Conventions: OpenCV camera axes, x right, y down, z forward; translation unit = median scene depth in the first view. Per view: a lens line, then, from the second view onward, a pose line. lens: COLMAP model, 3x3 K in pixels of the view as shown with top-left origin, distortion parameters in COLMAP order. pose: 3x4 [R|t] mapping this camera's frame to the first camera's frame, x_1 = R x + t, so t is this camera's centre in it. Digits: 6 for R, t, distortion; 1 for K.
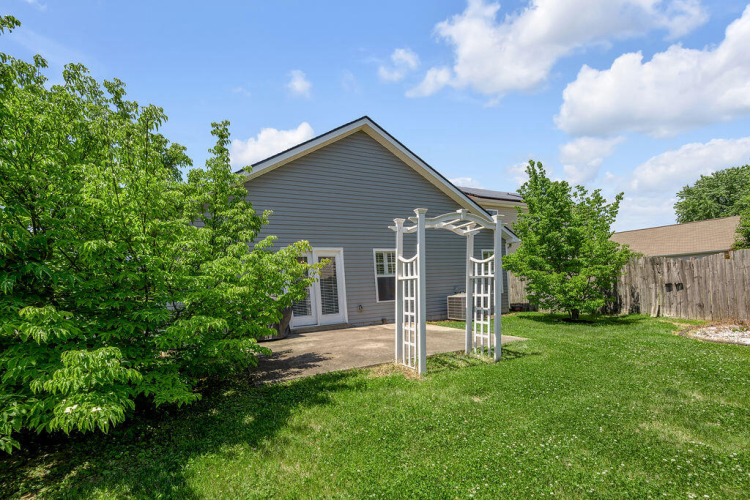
lens RADIAL K [[308.8, 0, 375.0], [0, 308.8, 250.0], [0, 0, 1]] dist [0.000522, 0.000277]
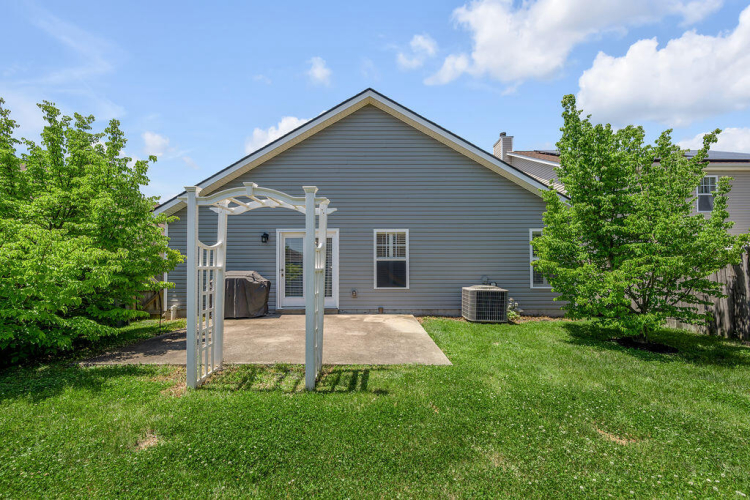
lens RADIAL K [[302.1, 0, 375.0], [0, 302.1, 220.5], [0, 0, 1]] dist [-0.002628, 0.000079]
pose [[0.905753, -0.017357, -0.423449, 0.405443], [0.006888, 0.999632, -0.026241, -0.007277], [0.423749, 0.020851, 0.905540, 0.205536]]
